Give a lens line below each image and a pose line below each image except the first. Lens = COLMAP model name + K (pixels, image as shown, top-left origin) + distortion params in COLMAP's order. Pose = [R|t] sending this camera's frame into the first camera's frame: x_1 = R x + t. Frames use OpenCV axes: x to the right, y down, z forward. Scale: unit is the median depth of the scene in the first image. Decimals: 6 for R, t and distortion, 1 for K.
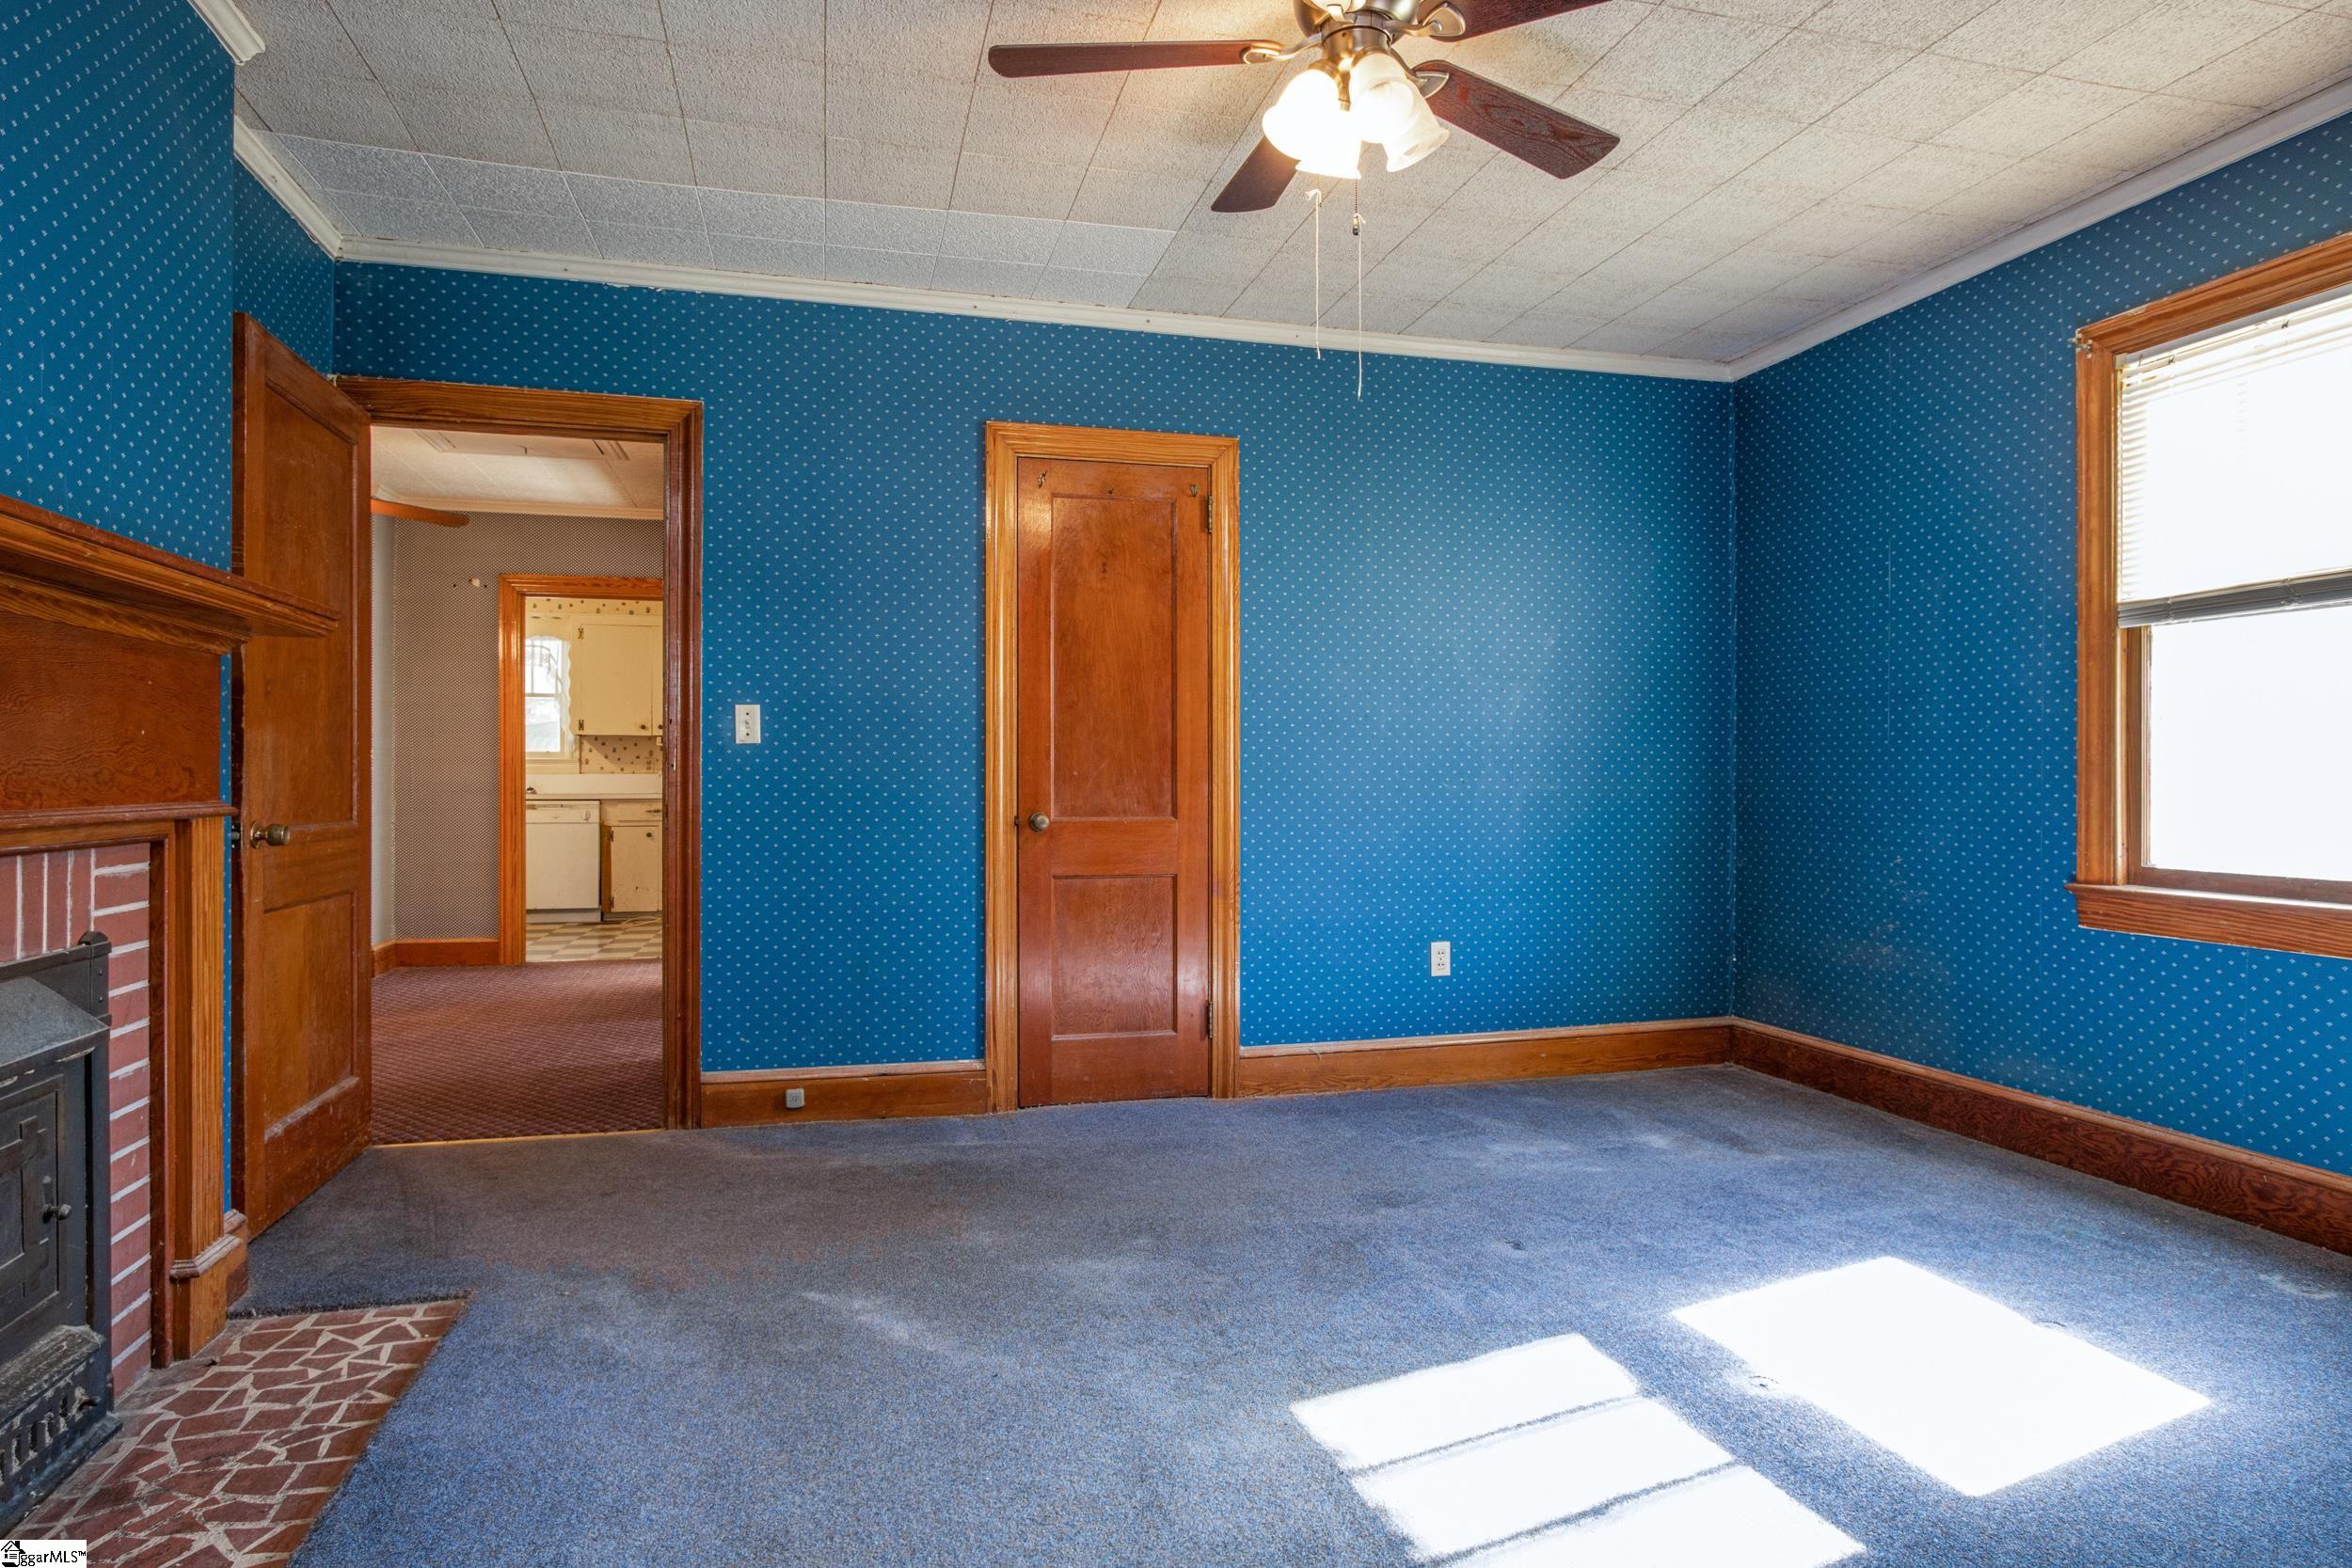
lens RADIAL K [[1324.9, 0, 1174.1], [0, 1324.9, 777.4], [0, 0, 1]] dist [-0.001612, 0.002098]
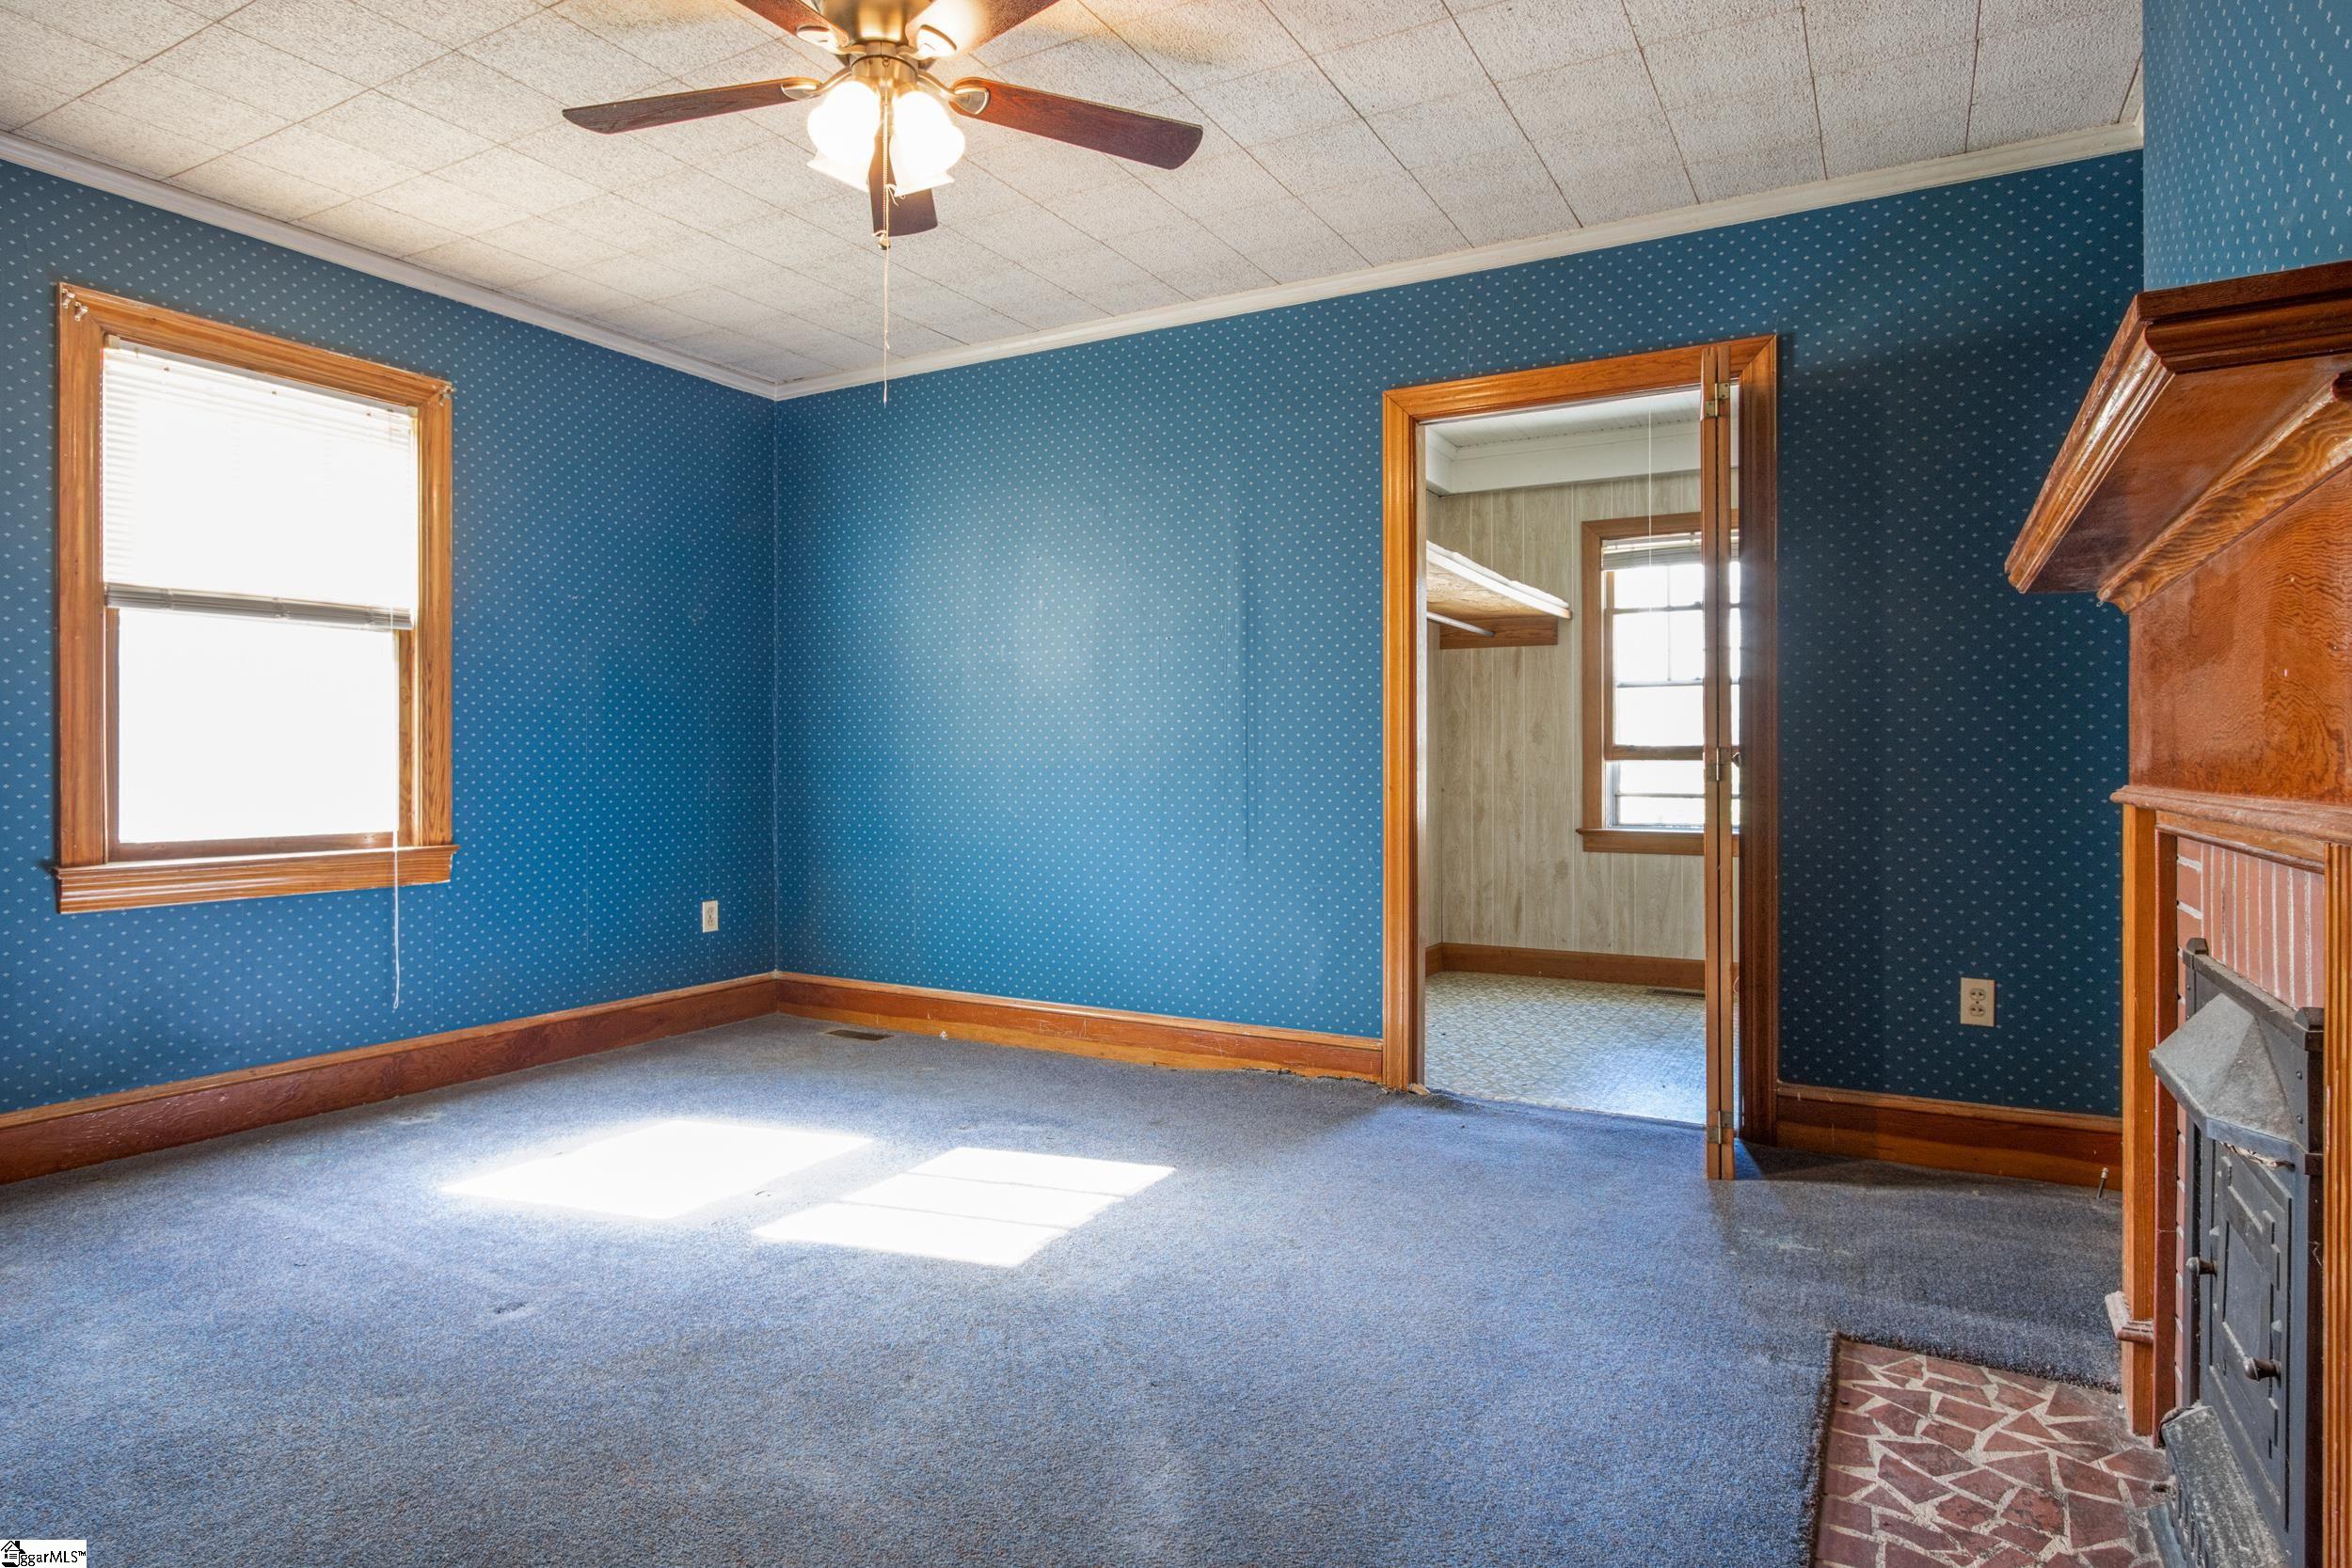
lens RADIAL K [[1324.9, 0, 1167.7], [0, 1324.9, 778.9], [0, 0, 1]] dist [-0.001612, 0.002098]
pose [[-0.731190, -0.006748, 0.682141, -0.547772], [0.001989, 0.999926, 0.012025, 0.006637], [-0.682171, 0.010149, -0.731122, 1.168170]]
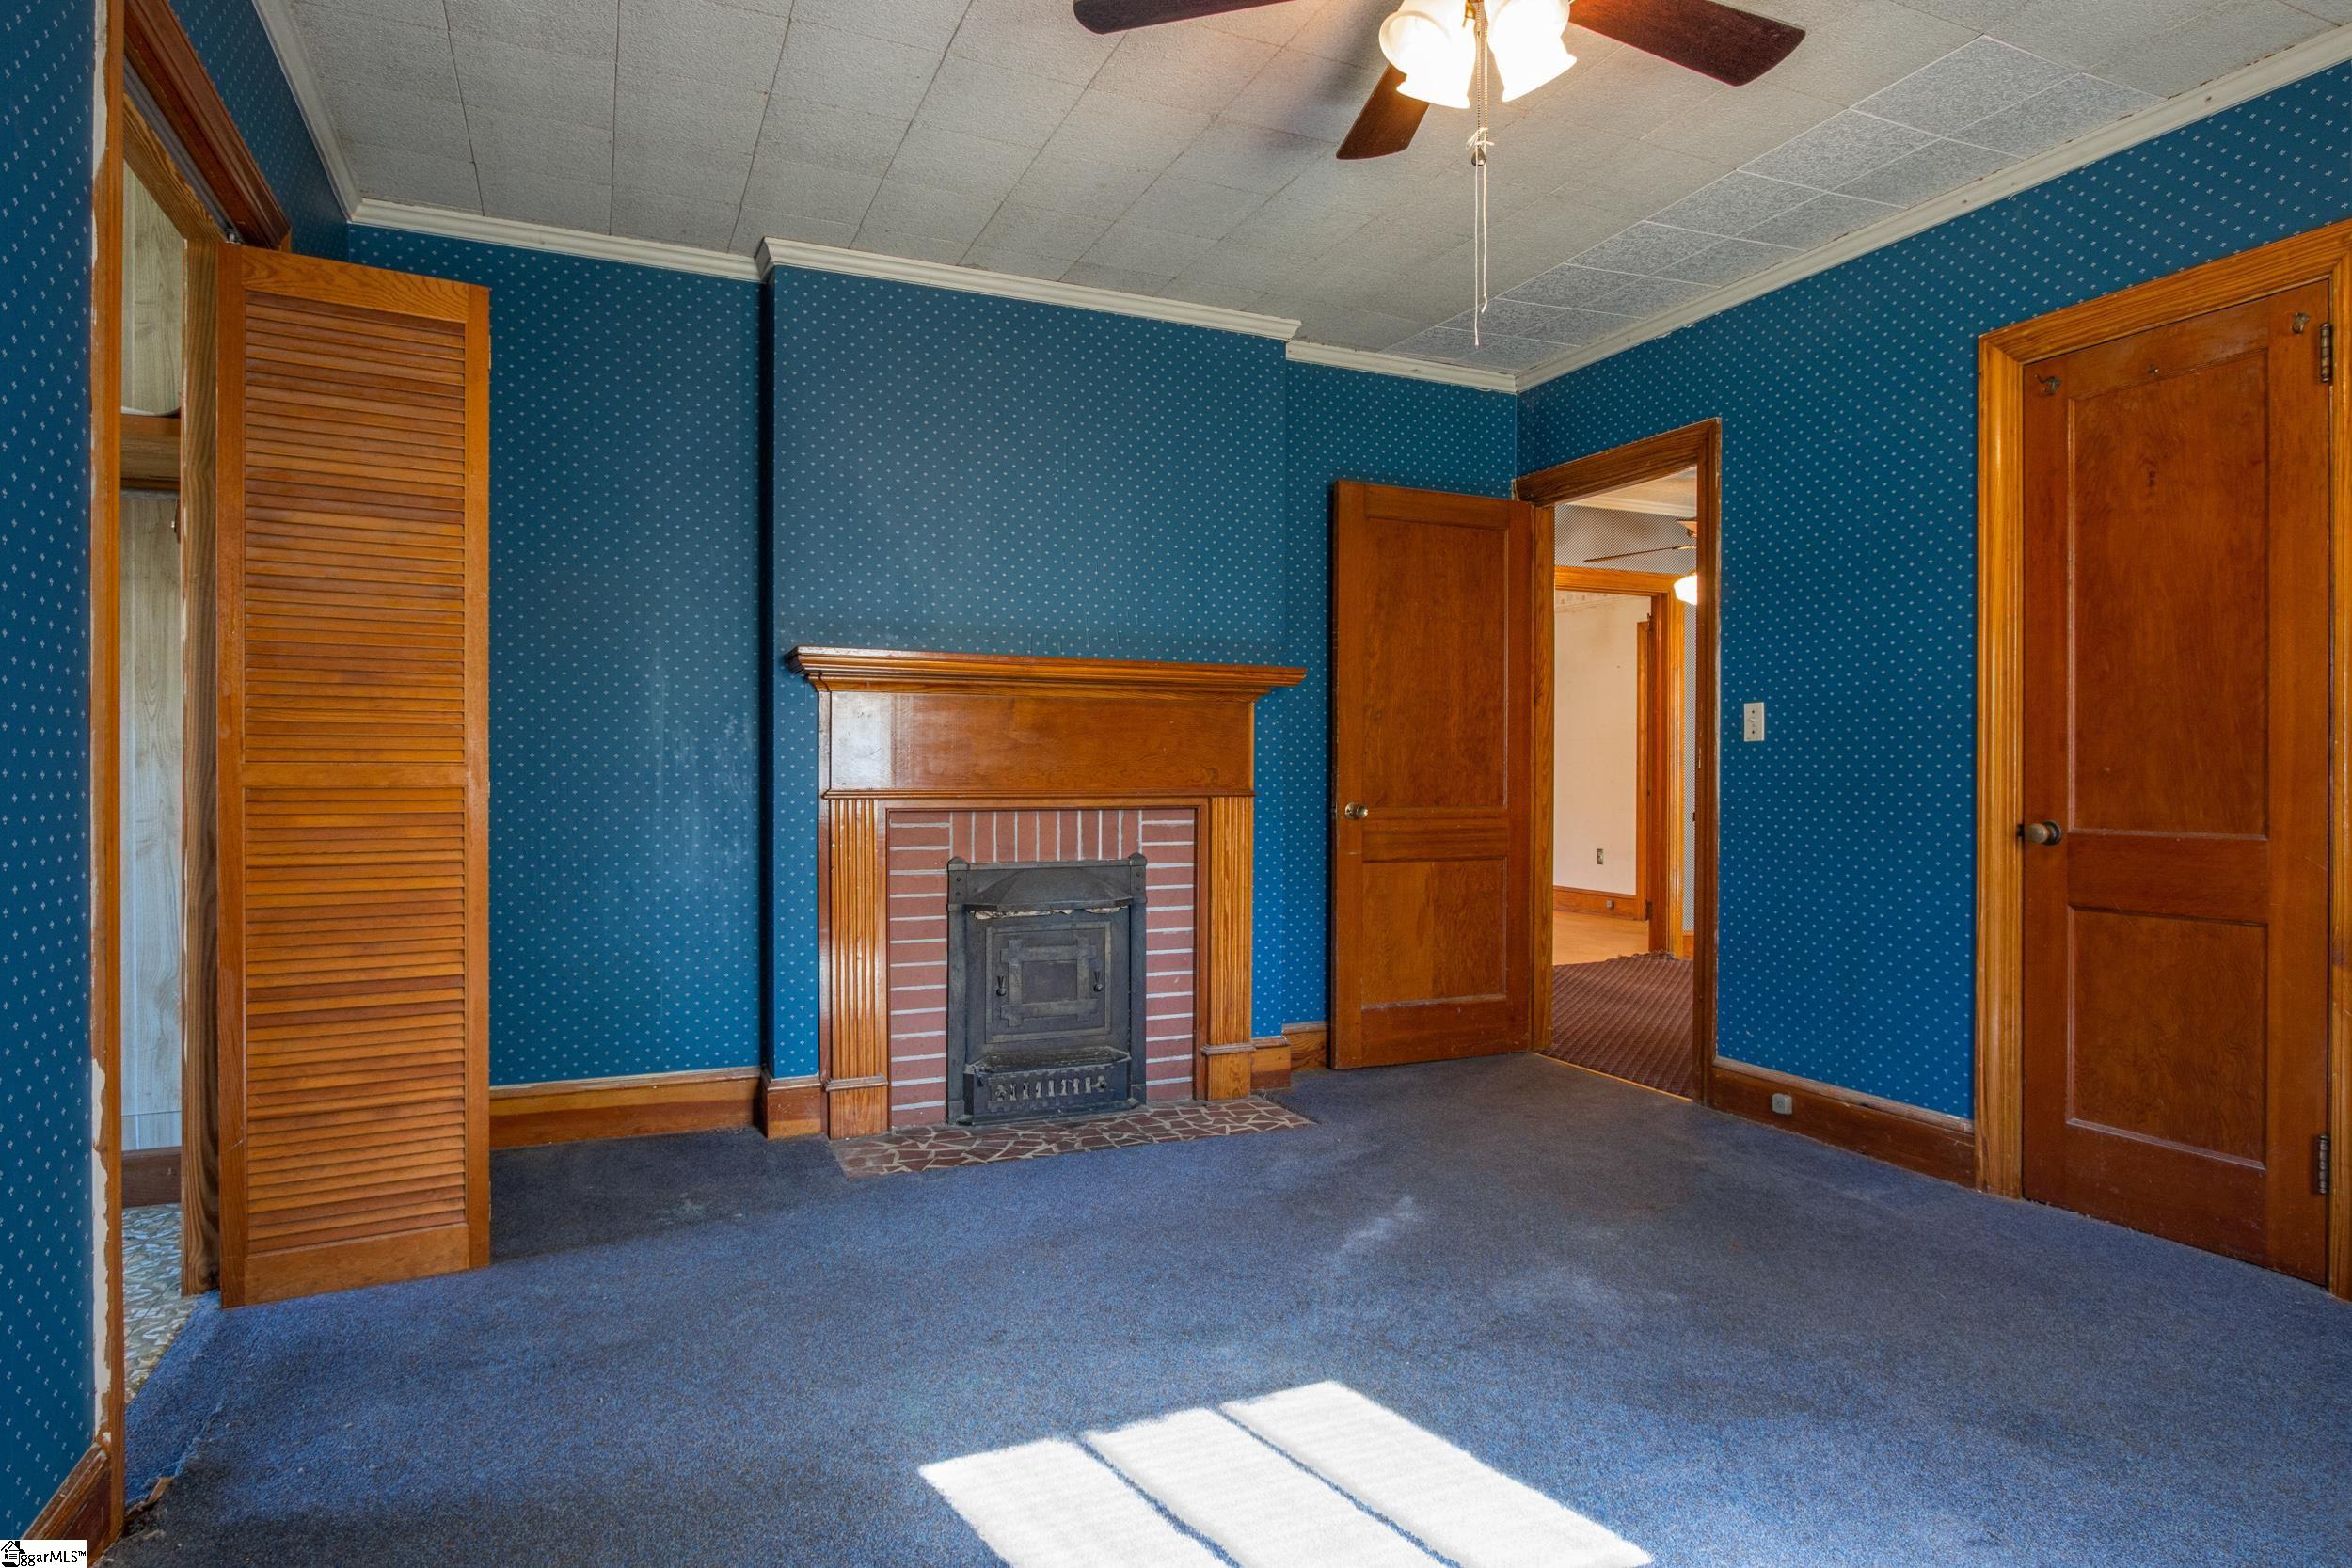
lens RADIAL K [[1324.9, 0, 1169.8], [0, 1324.9, 774.9], [0, 0, 1]] dist [-0.001612, 0.002098]
pose [[0.164111, 0.000283, -0.986442, 0.725185], [-0.002577, 0.999997, -0.000142, 0.001723], [0.986438, 0.002566, 0.164111, 0.476178]]
